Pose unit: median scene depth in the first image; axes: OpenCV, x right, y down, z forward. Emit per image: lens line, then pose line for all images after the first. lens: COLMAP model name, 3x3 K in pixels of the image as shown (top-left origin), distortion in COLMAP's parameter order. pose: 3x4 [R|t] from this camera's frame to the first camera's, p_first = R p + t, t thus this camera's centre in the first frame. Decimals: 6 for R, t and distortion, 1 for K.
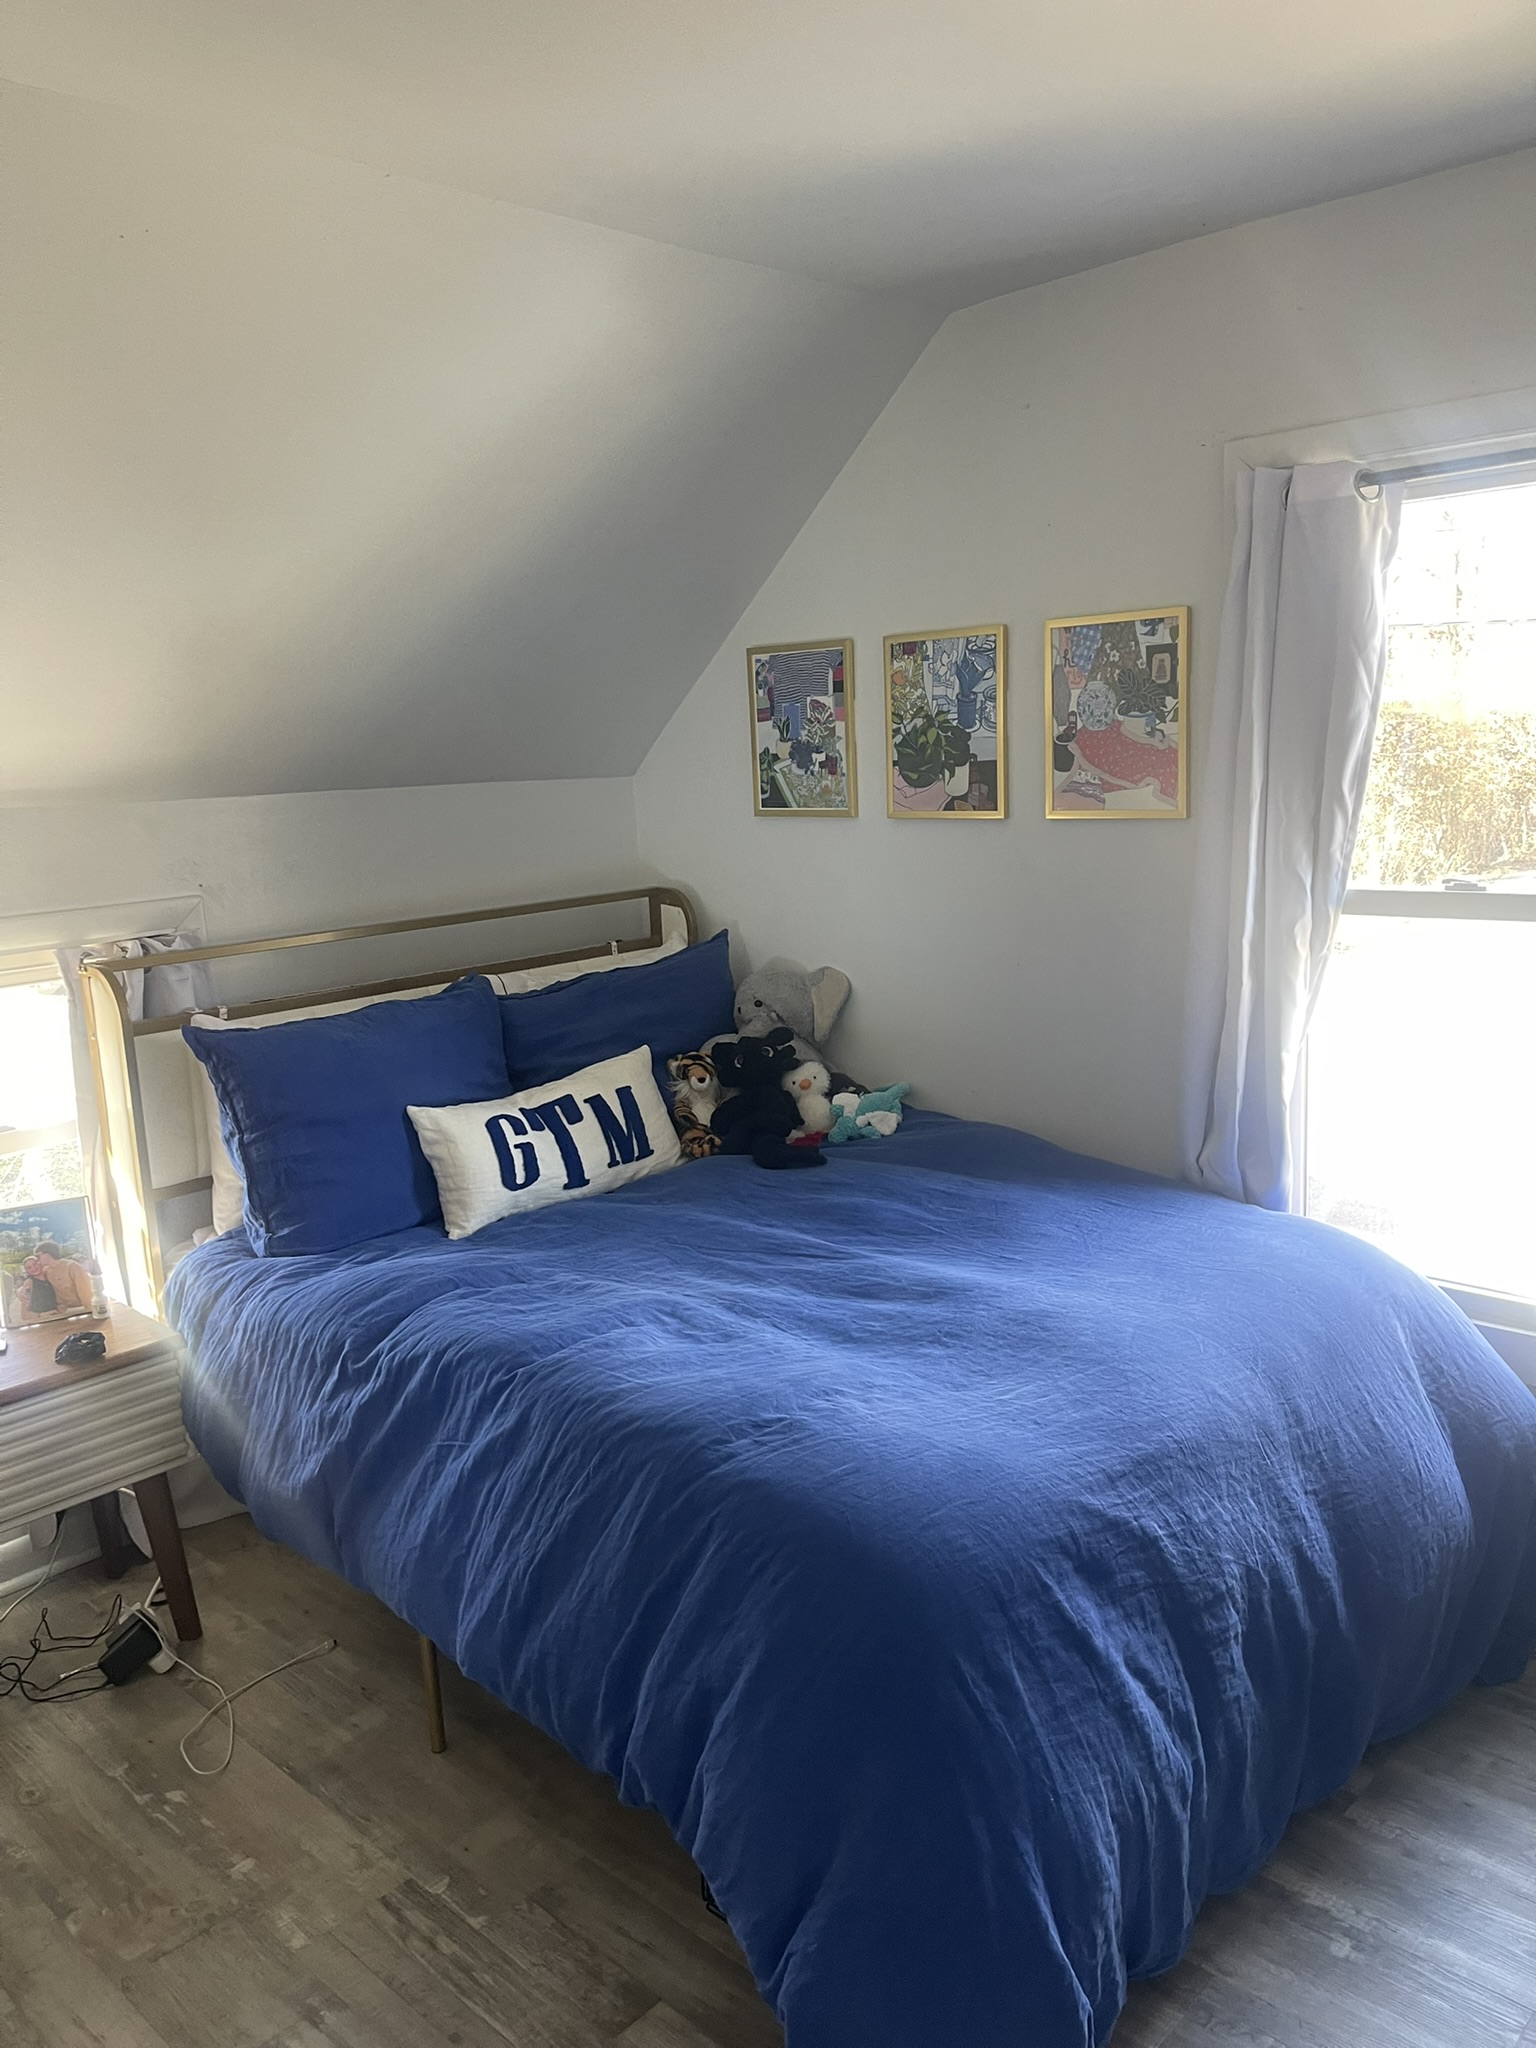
lens RADIAL K [[1524.8, 0, 764.5], [0, 1524.8, 1027.4], [0, 0, 1]] dist [0.052129, -0.082871]
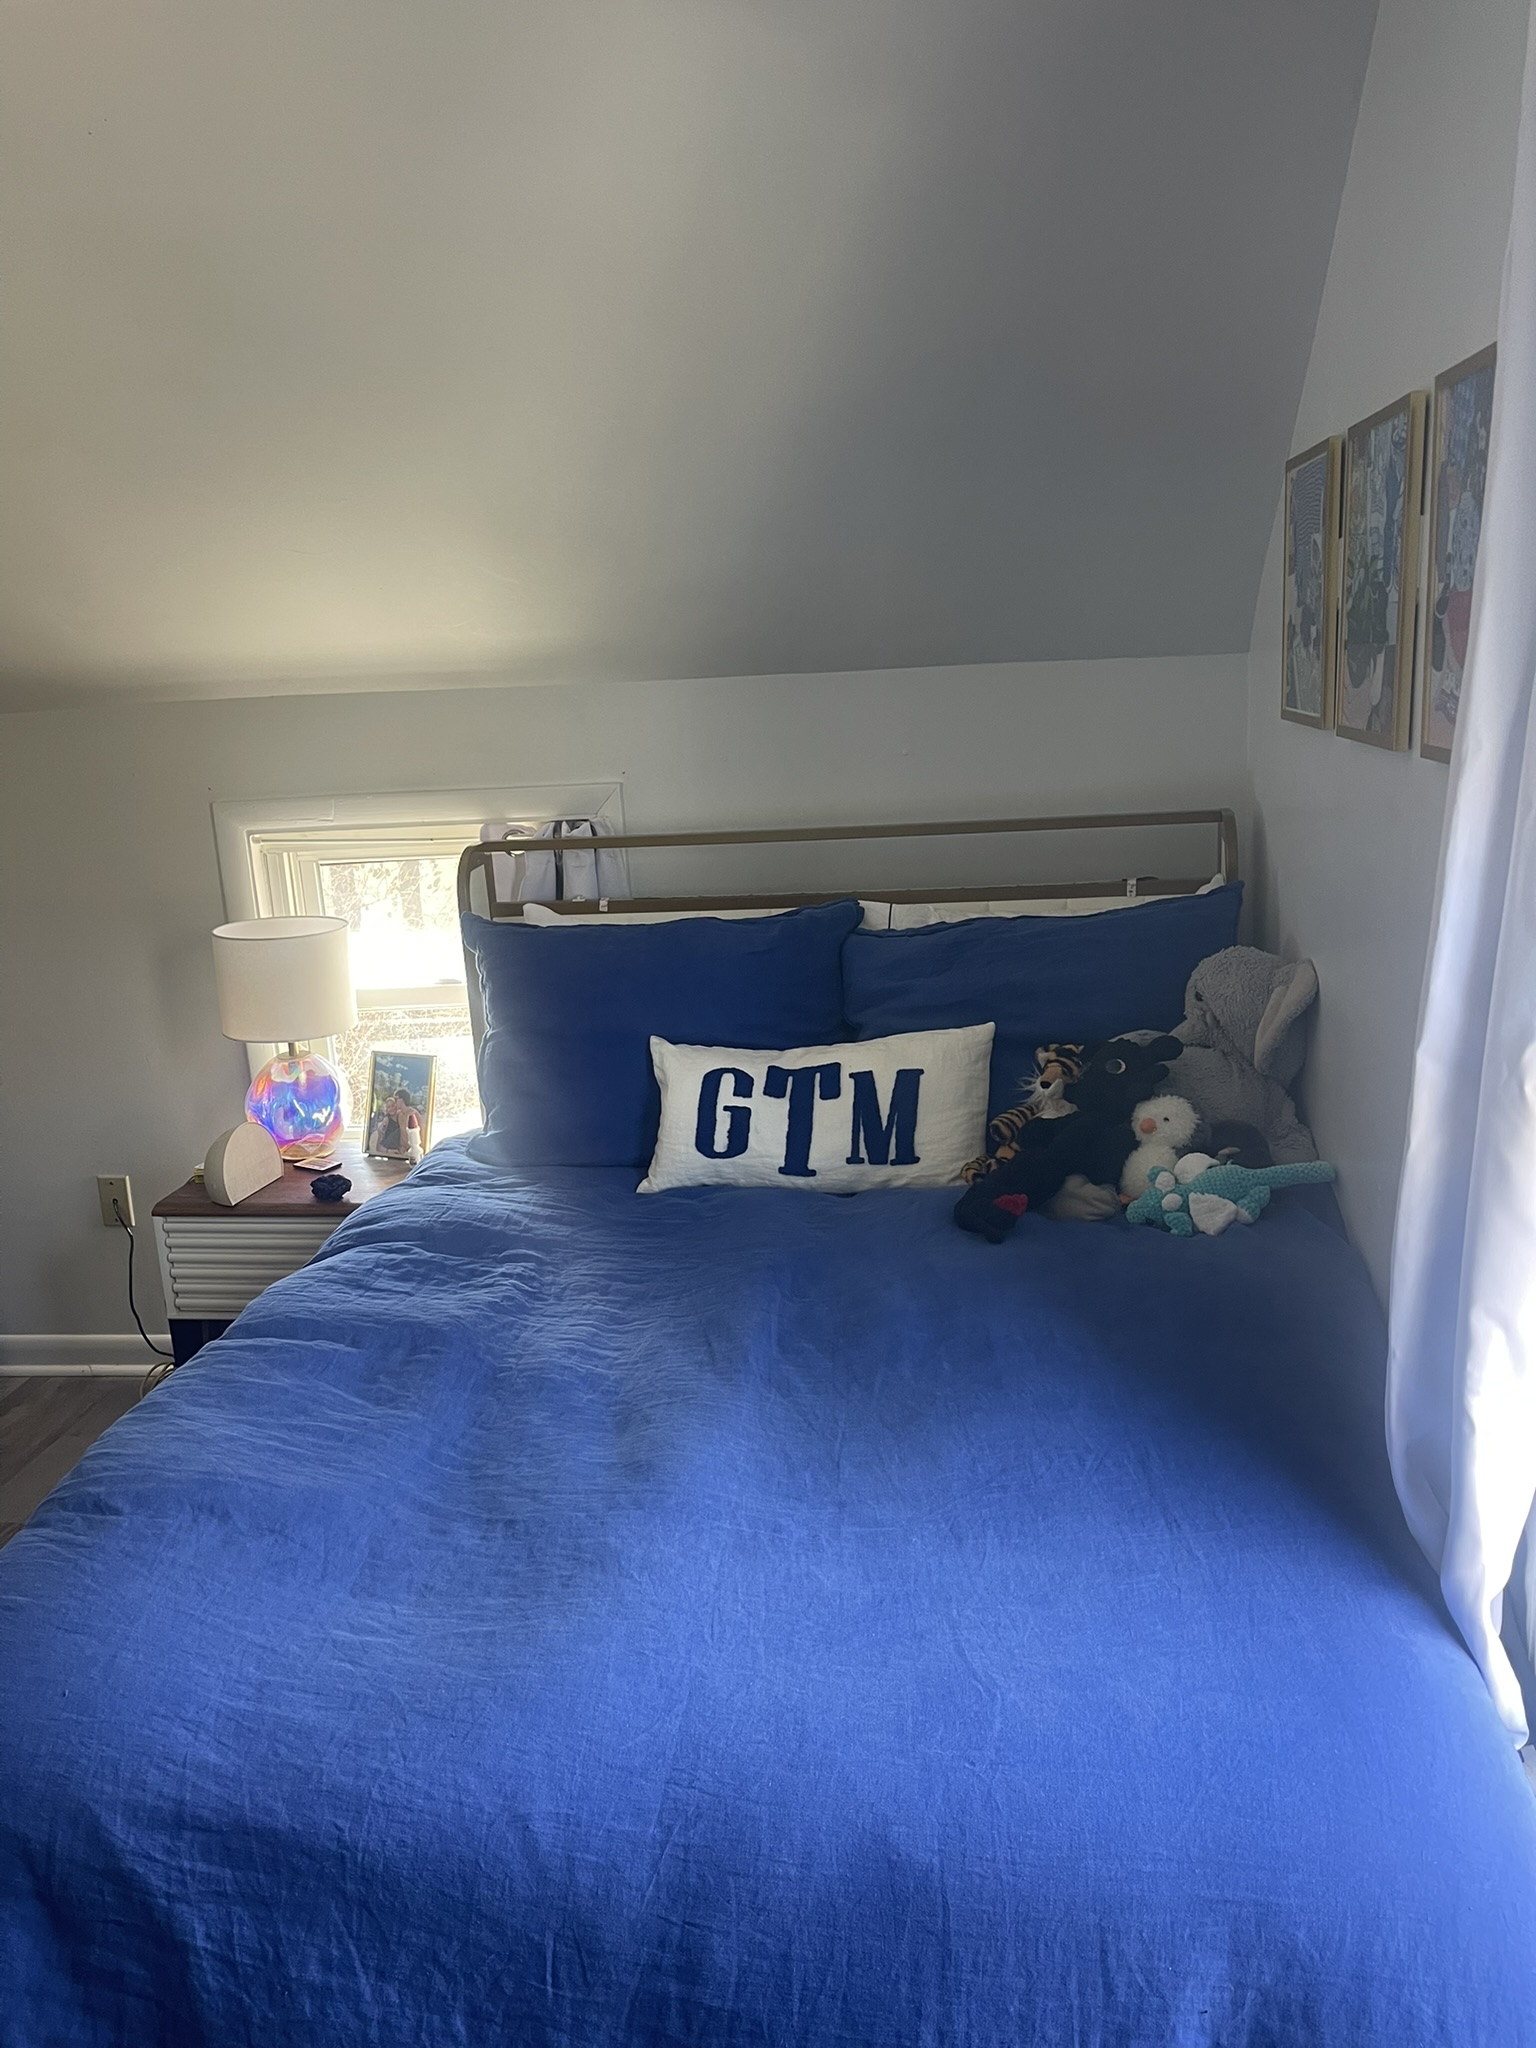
lens RADIAL K [[1524.8, 0, 755.1], [0, 1524.8, 1040.0], [0, 0, 1]] dist [0.052129, -0.082871]
pose [[0.587070, 0.208747, -0.782159, 0.496205], [-0.123010, 0.977966, 0.168676, -0.103384], [0.800136, -0.002811, 0.599812, 0.494782]]
